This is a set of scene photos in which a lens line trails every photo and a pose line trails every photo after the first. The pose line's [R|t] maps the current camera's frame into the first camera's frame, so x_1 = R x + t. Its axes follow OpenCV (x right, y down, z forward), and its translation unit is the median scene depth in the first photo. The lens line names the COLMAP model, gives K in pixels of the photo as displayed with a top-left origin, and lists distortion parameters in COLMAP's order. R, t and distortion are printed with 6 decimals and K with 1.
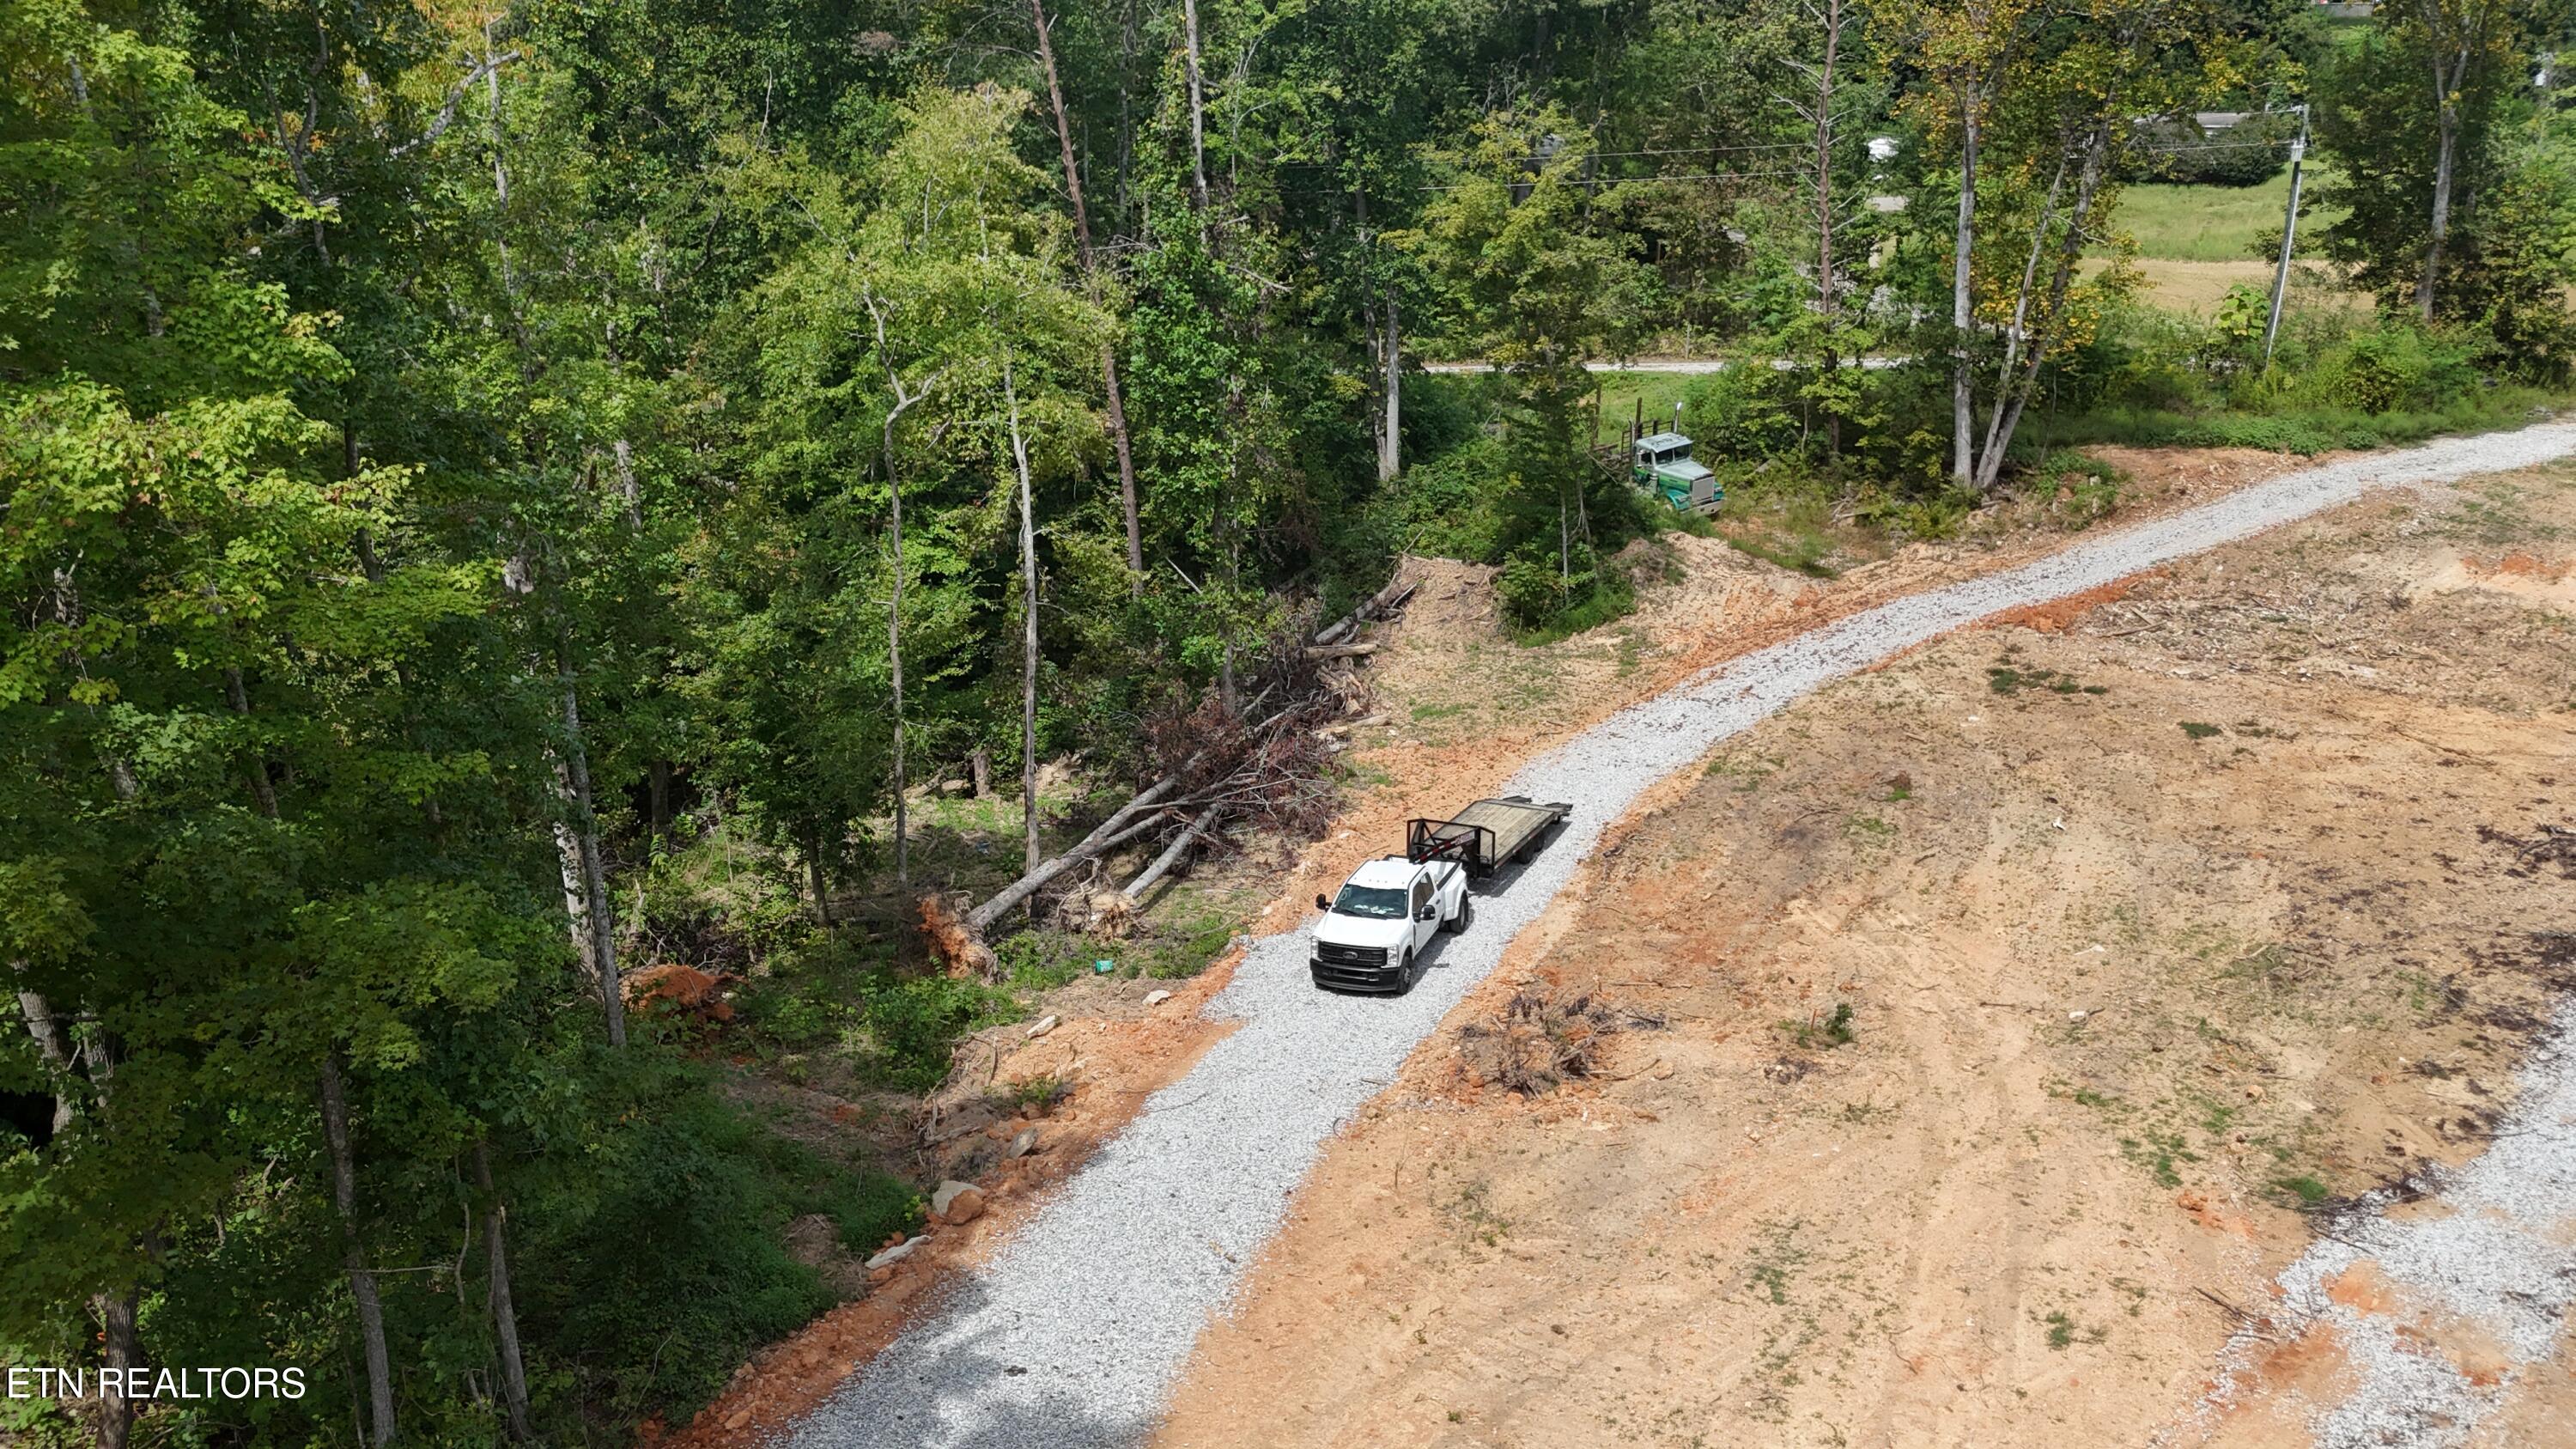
lens RADIAL K [[1791.5, 0, 1288.0], [0, 1791.5, 724.5], [0, 0, 1]] dist [-0.003809, -0.008309]
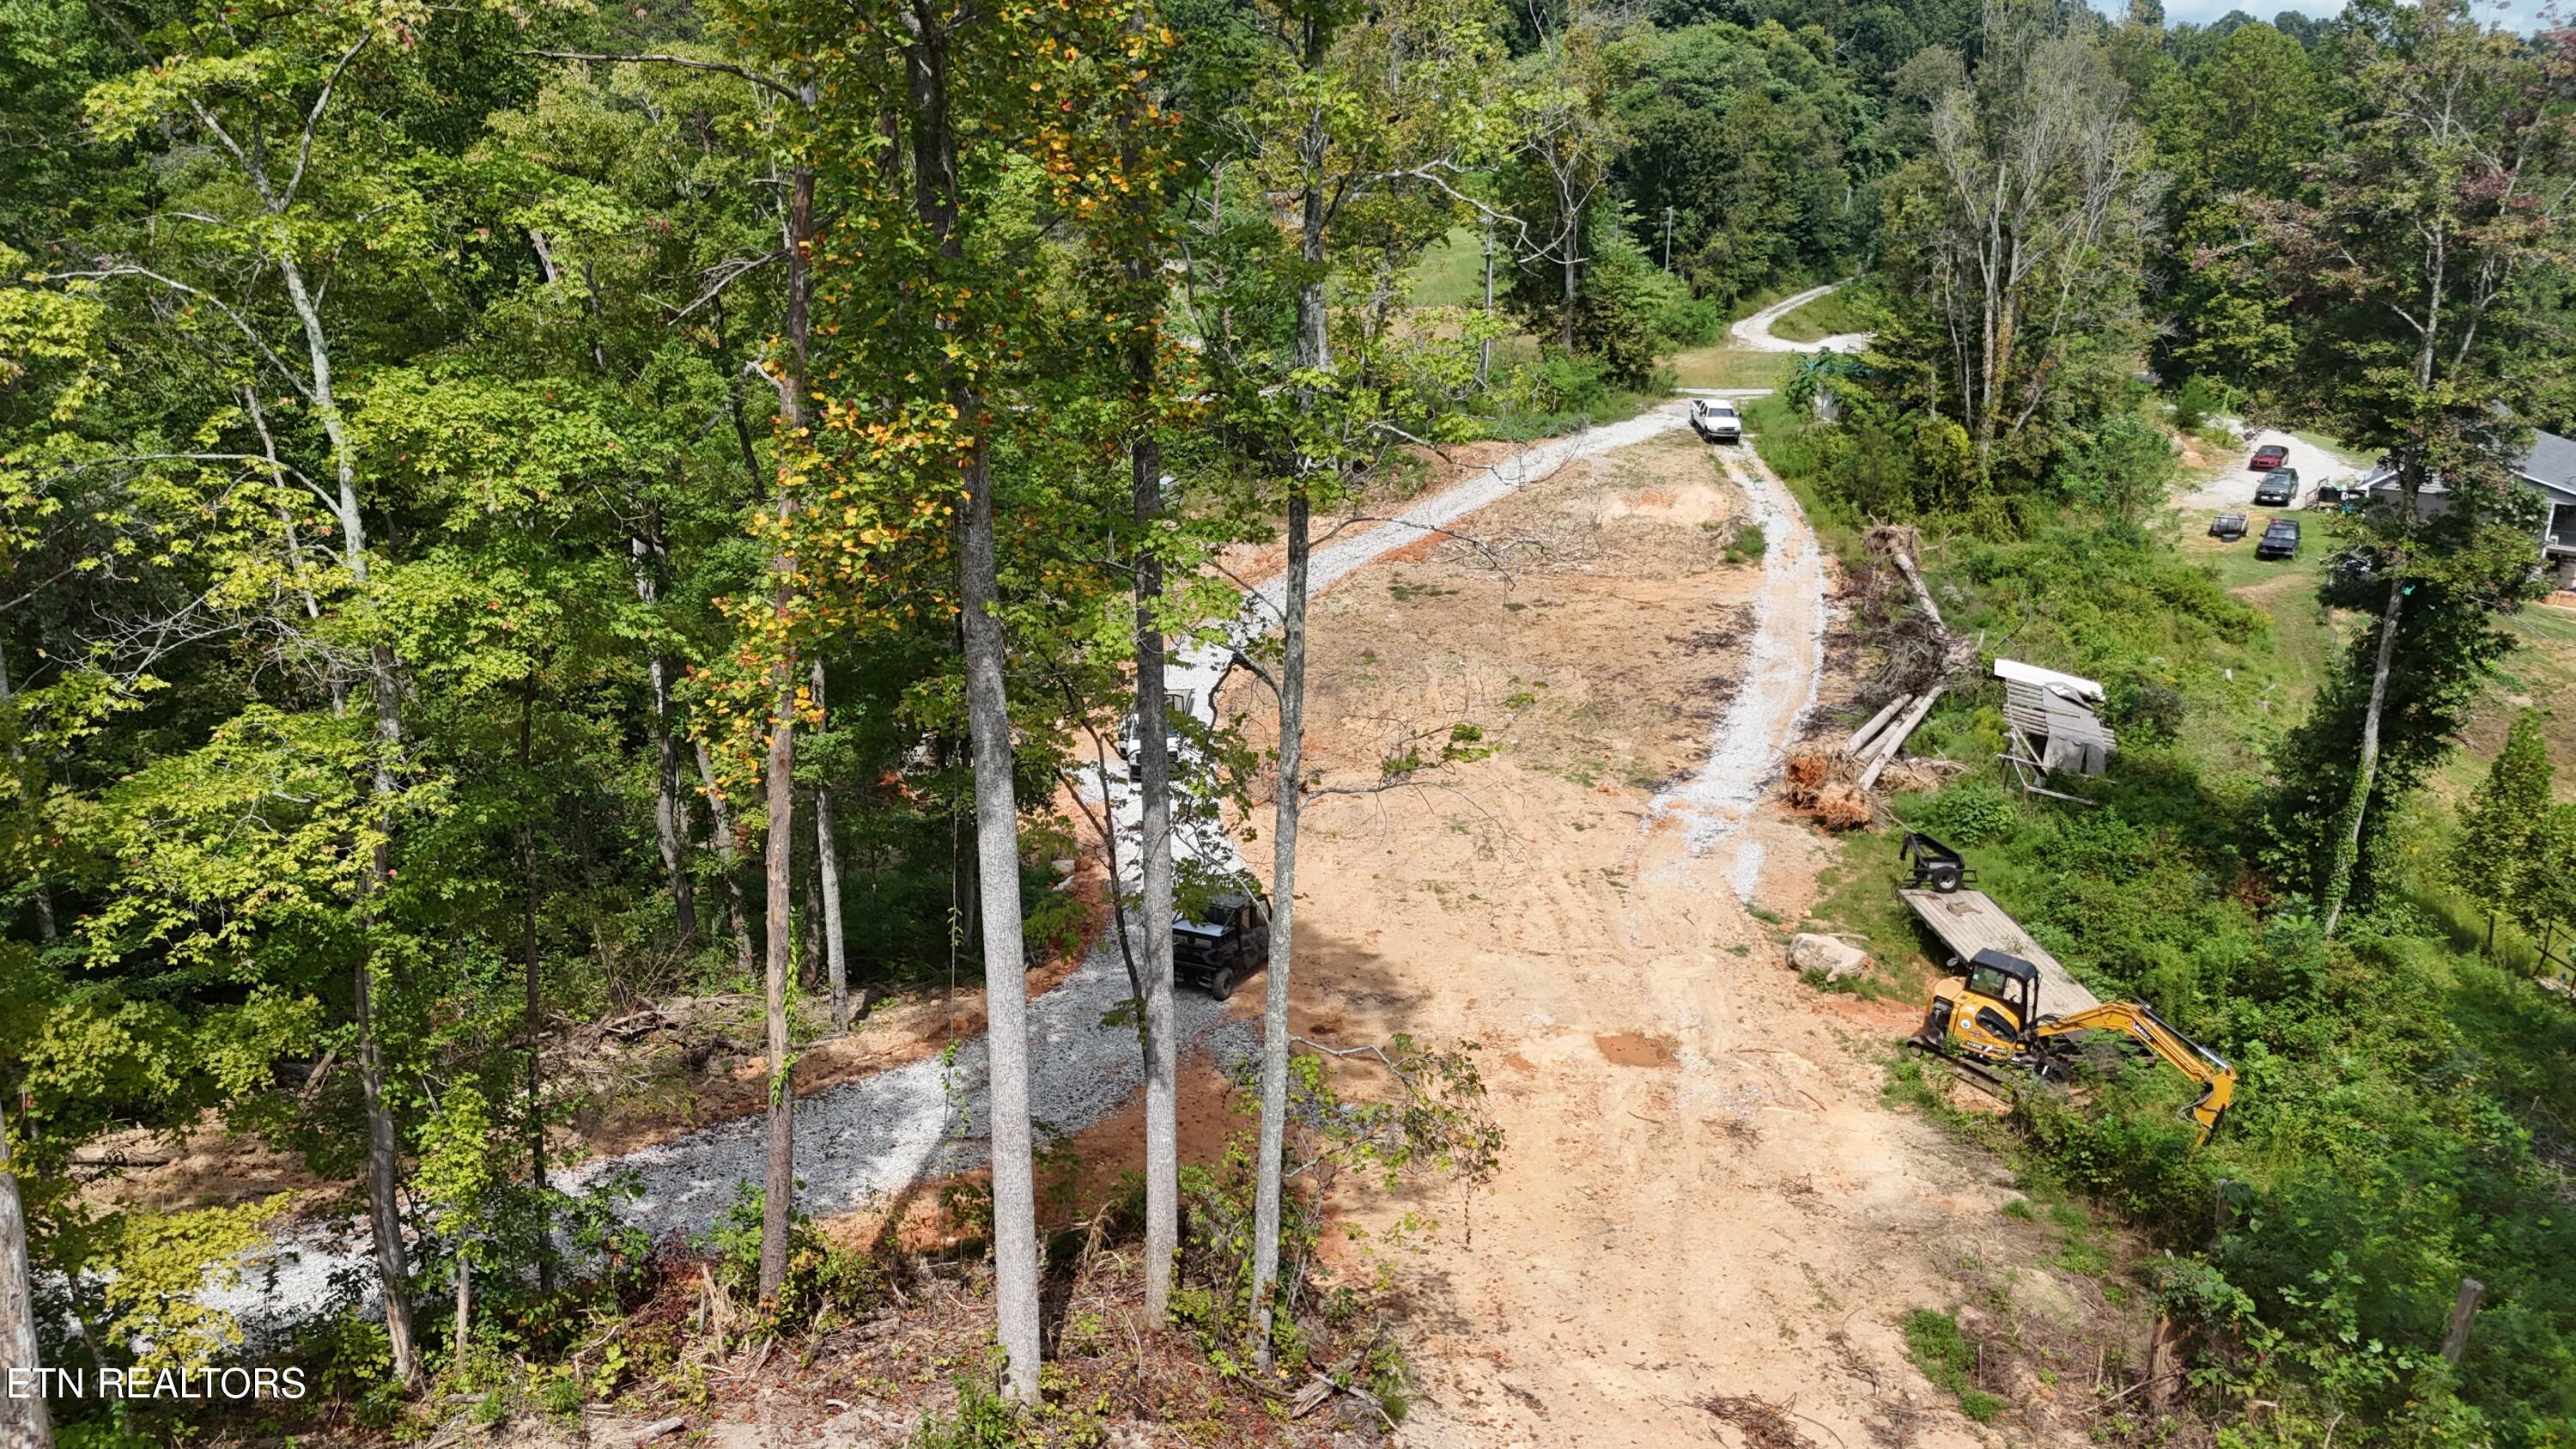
lens RADIAL K [[1791.5, 0, 1288.0], [0, 1791.5, 724.5], [0, 0, 1]] dist [-0.003809, -0.008309]
pose [[0.900812, -0.124021, 0.416121, -0.334371], [0.131754, 0.991230, 0.010208, 0.056670], [-0.413738, 0.045630, 0.909252, -0.369639]]
